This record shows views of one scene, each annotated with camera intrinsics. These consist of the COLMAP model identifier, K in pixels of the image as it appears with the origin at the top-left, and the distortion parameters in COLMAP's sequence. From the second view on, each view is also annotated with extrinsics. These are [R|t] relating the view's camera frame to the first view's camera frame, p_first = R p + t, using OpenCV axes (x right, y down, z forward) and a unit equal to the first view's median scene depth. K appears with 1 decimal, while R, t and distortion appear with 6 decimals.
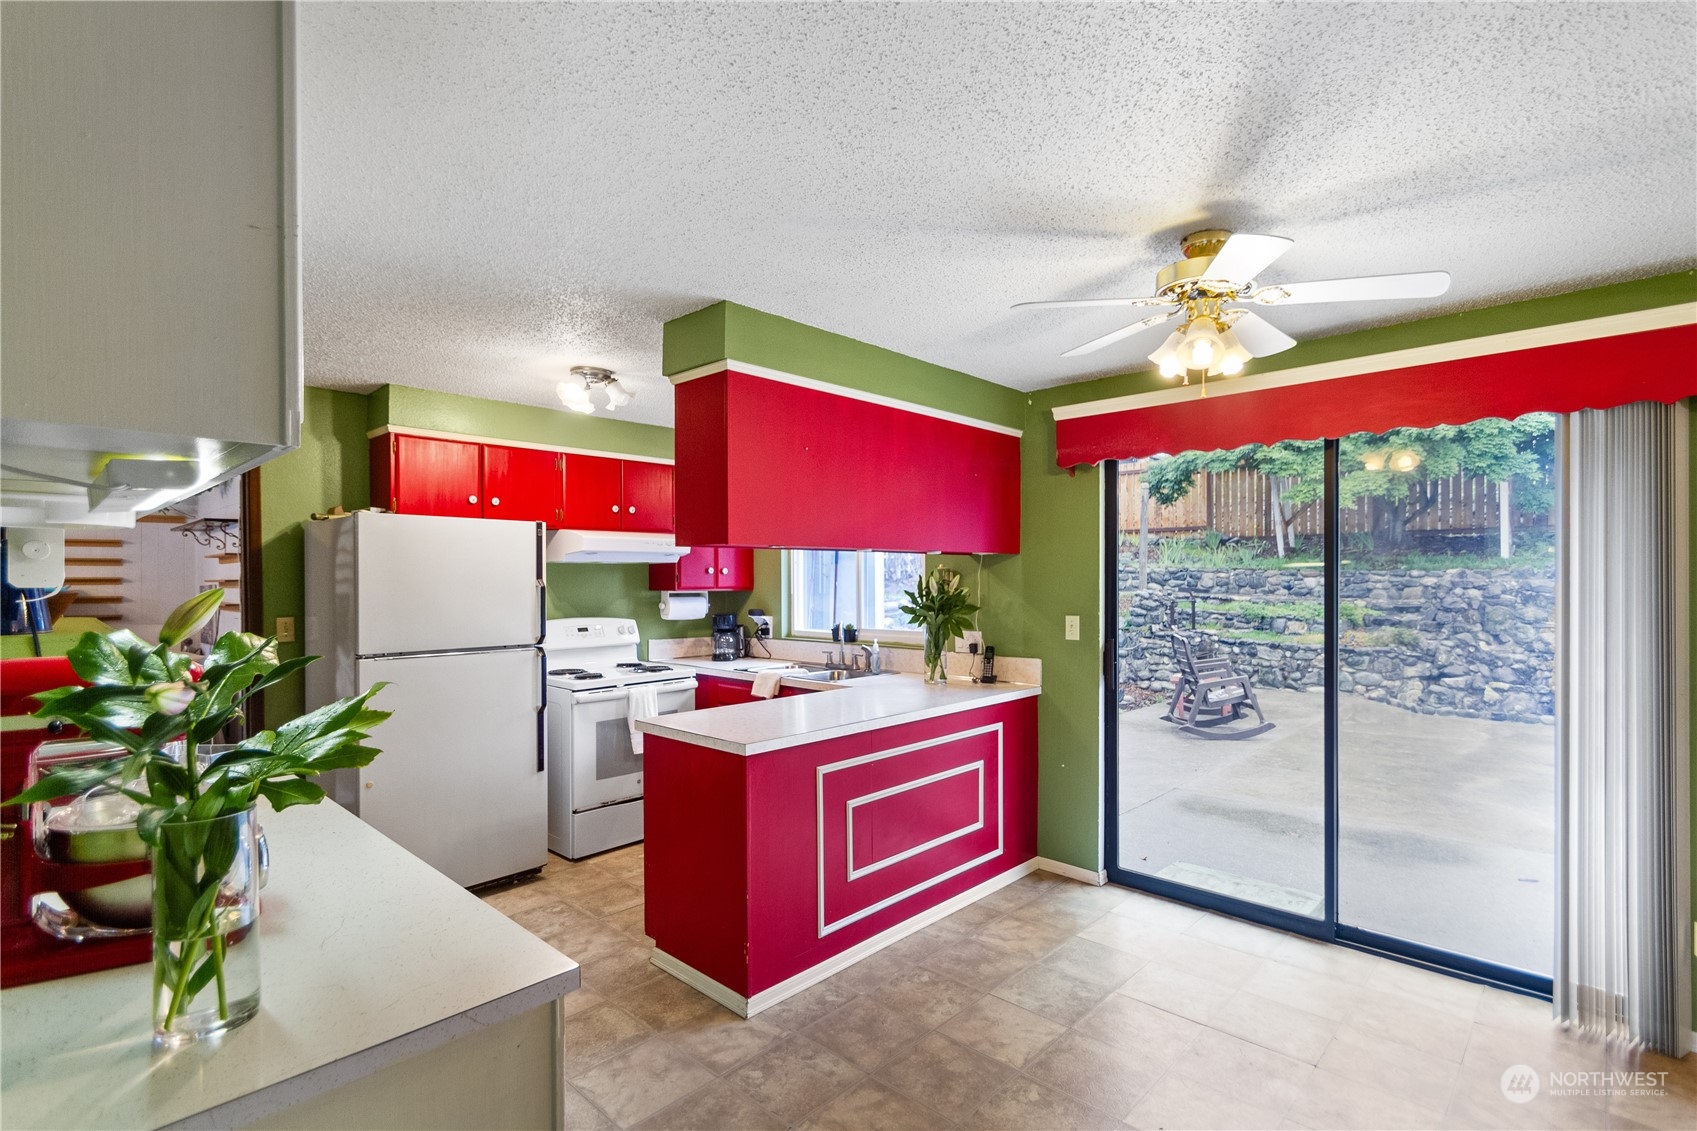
lens RADIAL K [[800.1, 0, 825.5], [0, 800.1, 585.5], [0, 0, 1]] dist [0.016168, -0.000014]
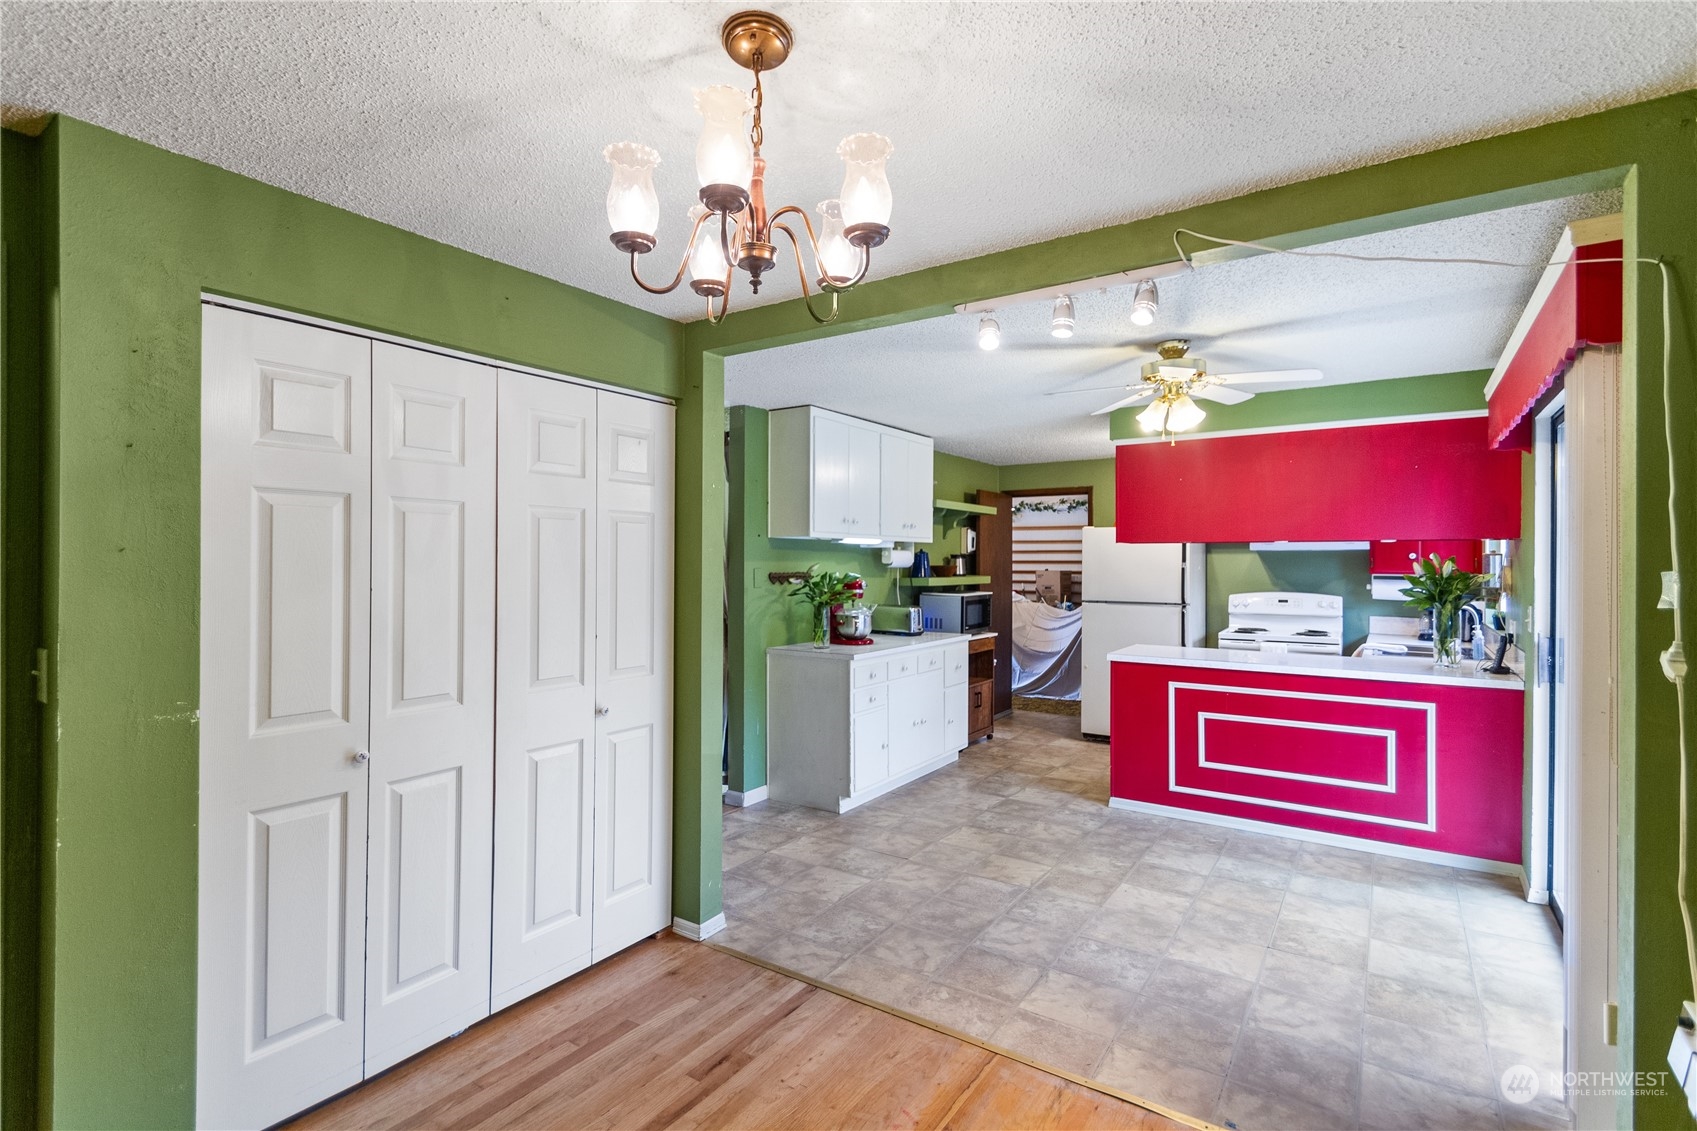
lens RADIAL K [[788.1, 0, 839.5], [0, 788.1, 561.3], [0, 0, 1]] dist [0.016267, -0.012890]
pose [[0.165221, 0.004037, -0.986248, 1.135120], [-0.012305, 0.999922, 0.002032, -0.005531], [0.986180, 0.011800, 0.165258, 0.076951]]
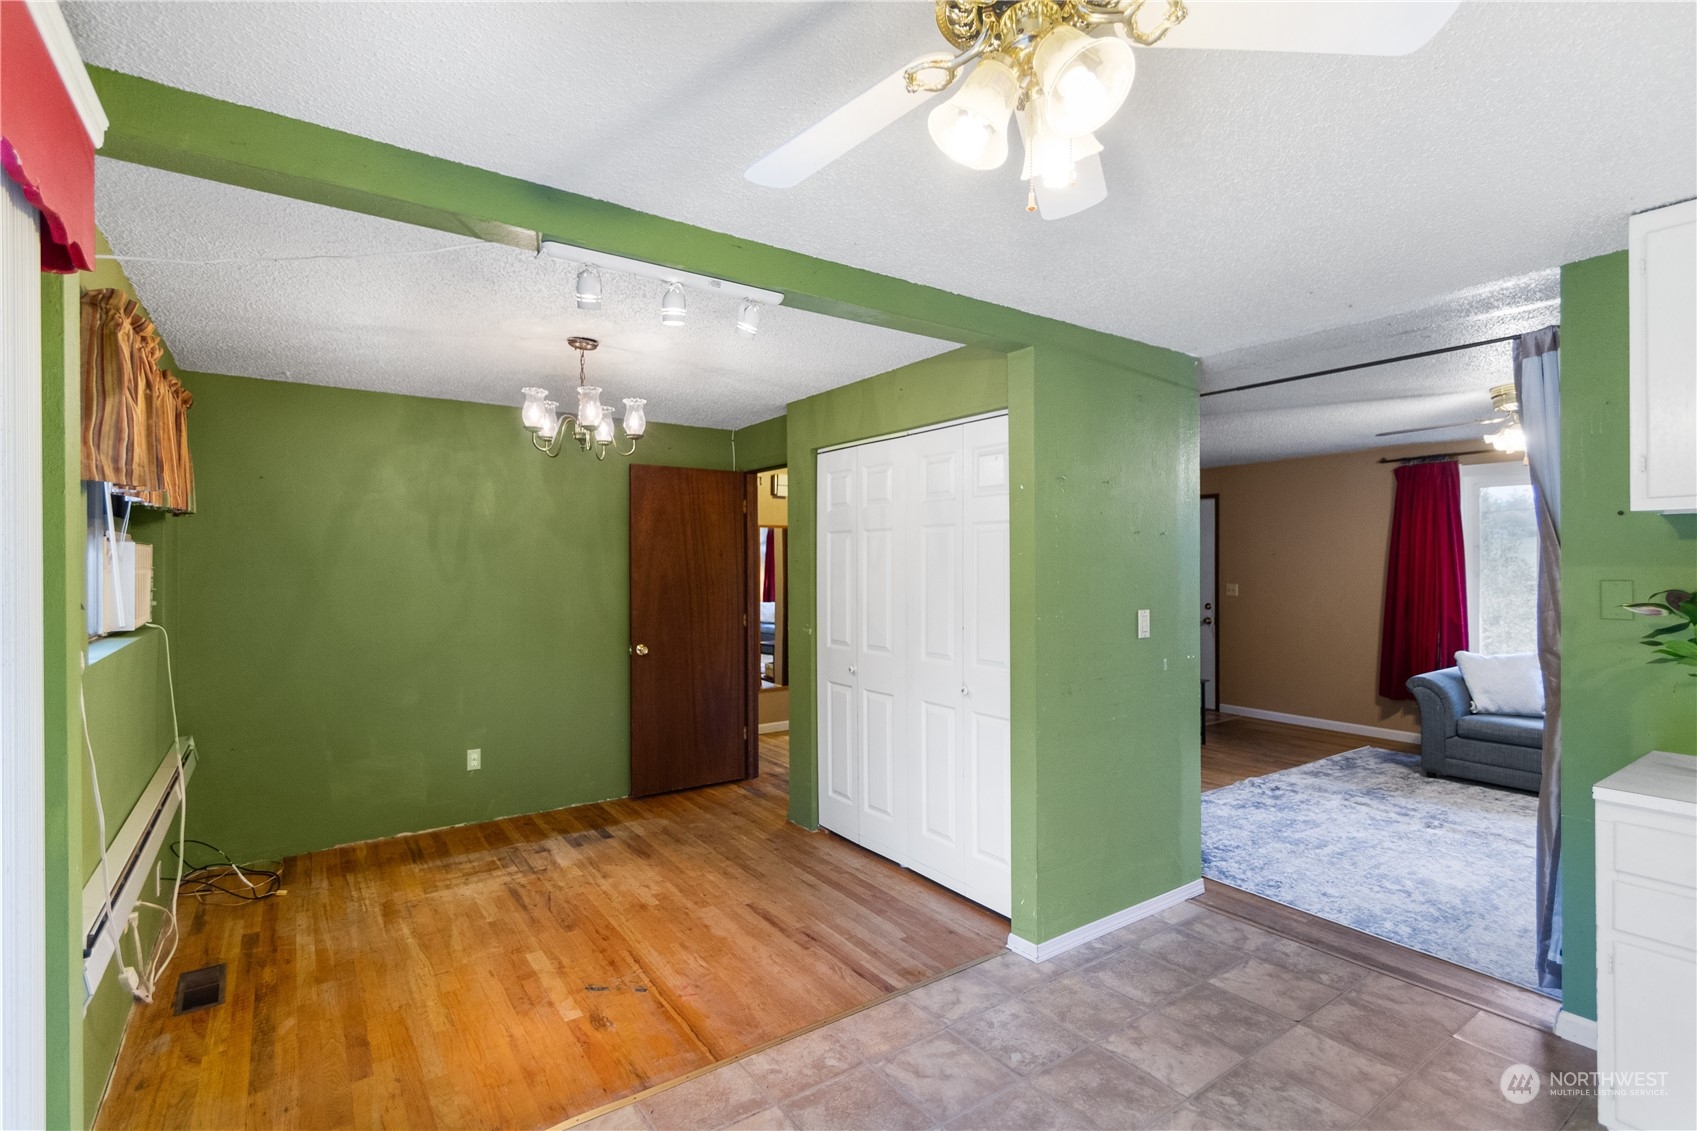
lens RADIAL K [[788.1, 0, 839.5], [0, 788.1, 561.3], [0, 0, 1]] dist [0.016267, -0.012890]
pose [[-0.983089, 0.005062, 0.183056, 0.306557], [0.006333, 0.999960, 0.006362, -0.012825], [-0.183016, 0.007414, -0.983082, 0.922170]]
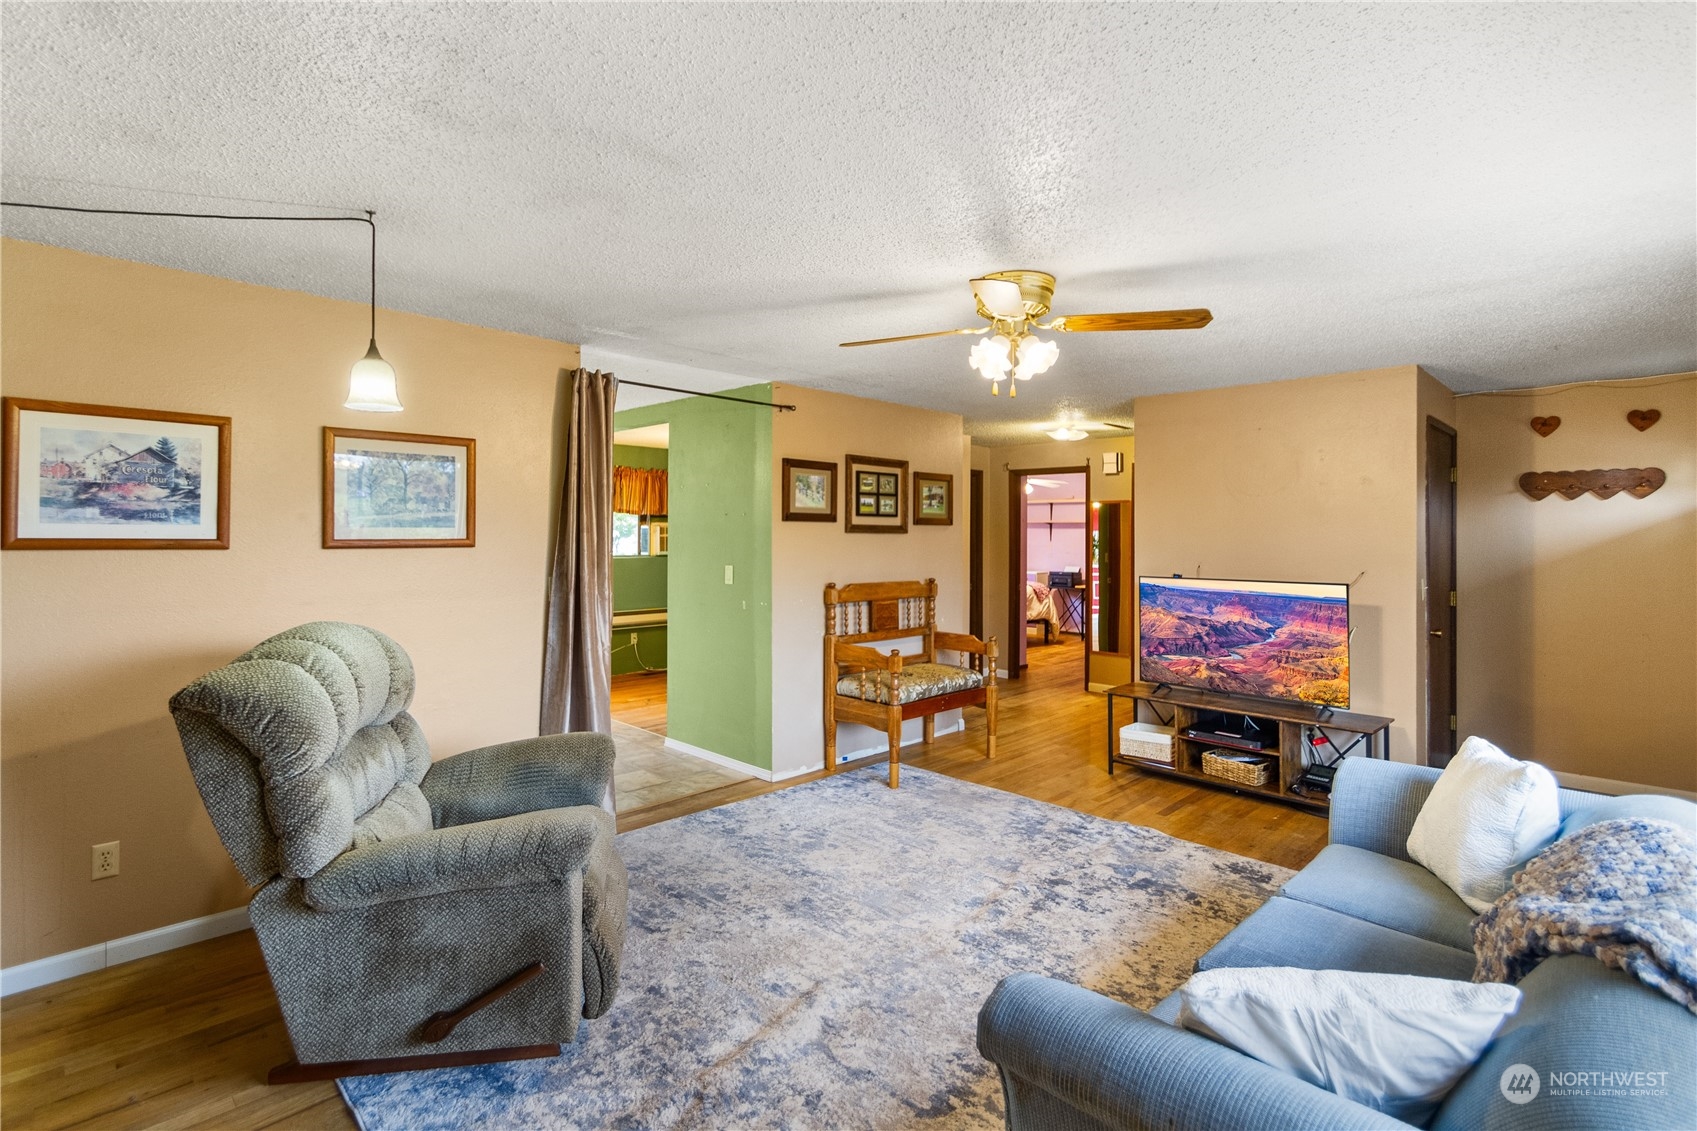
lens RADIAL K [[808.5, 0, 839.4], [0, 808.5, 545.9], [0, 0, 1]] dist [0.022616, -0.015059]
pose [[0.007020, -0.006248, 0.999956, -1.227629], [0.004349, 0.999971, 0.006217, 0.008178], [-0.999966, 0.004305, 0.007047, -0.201388]]
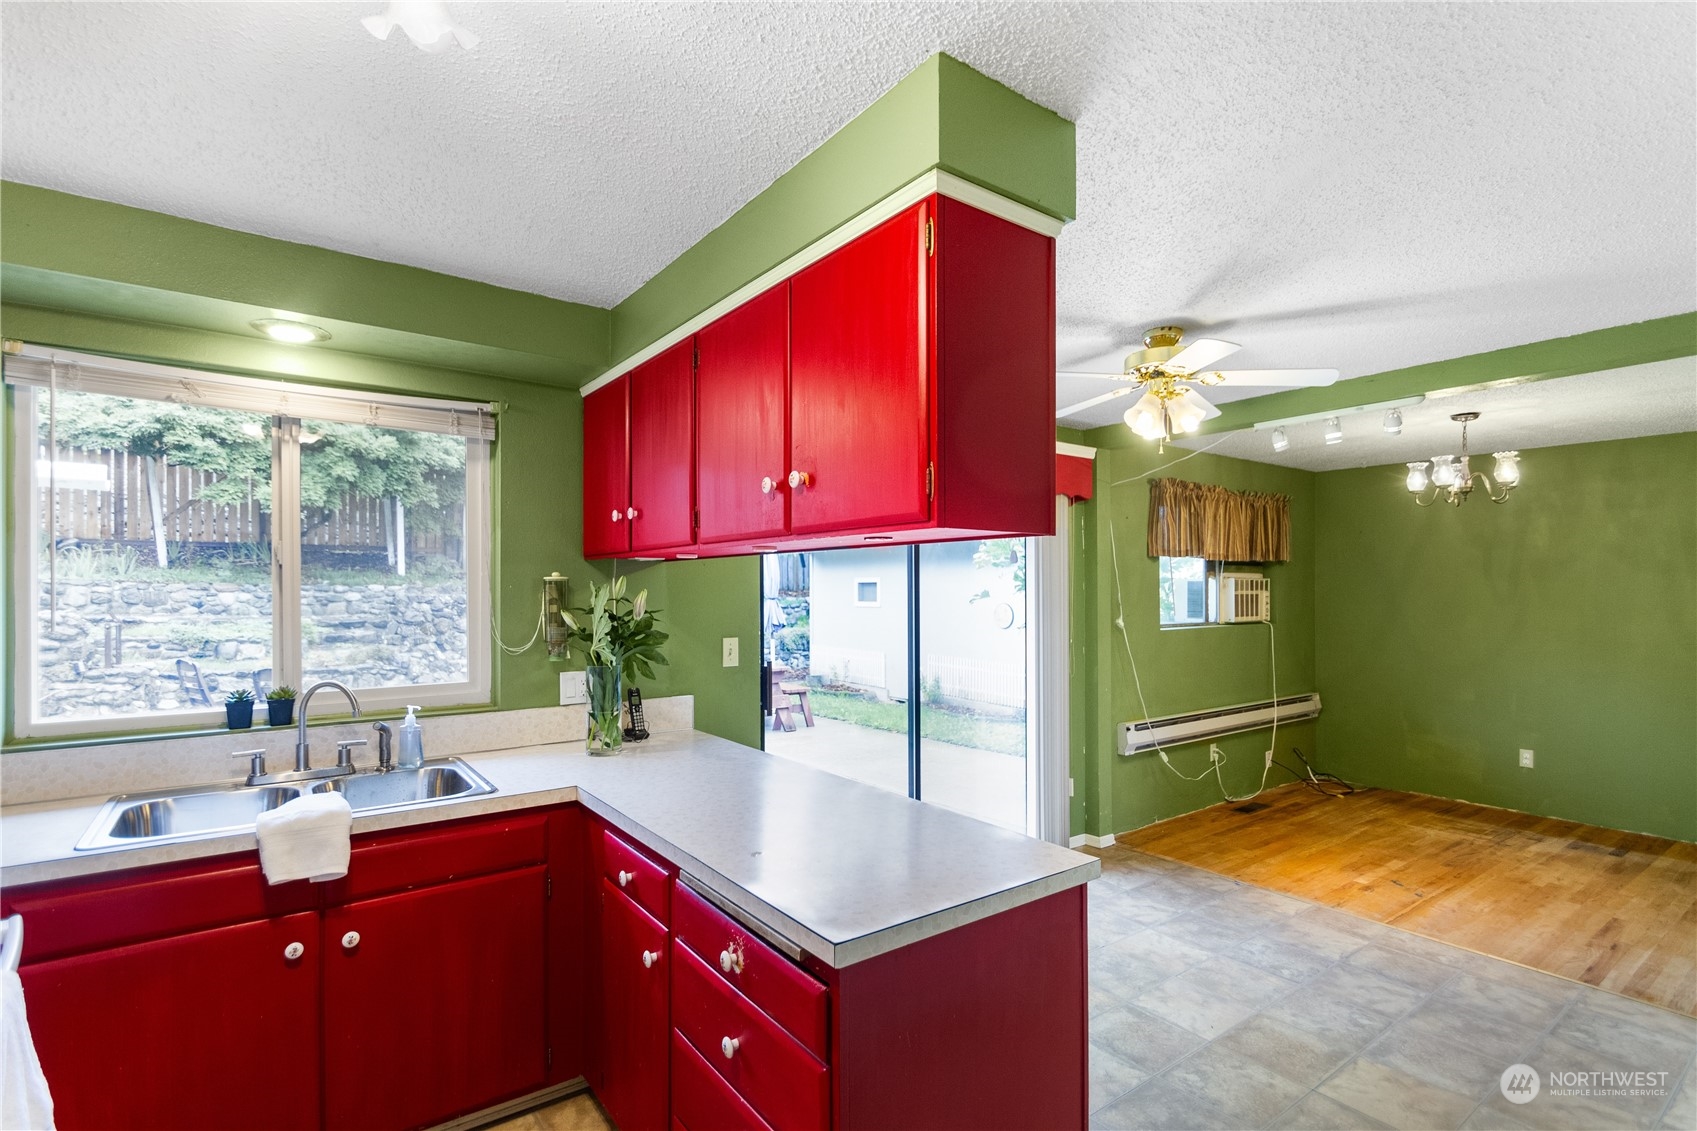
lens RADIAL K [[811.3, 0, 842.4], [0, 811.3, 588.5], [0, 0, 1]] dist [0.023938, -0.014211]
pose [[0.160975, 0.005626, 0.986942, -0.555922], [0.009205, 0.999932, -0.007201, -0.006902], [-0.986916, 0.010244, 0.160913, 0.795382]]
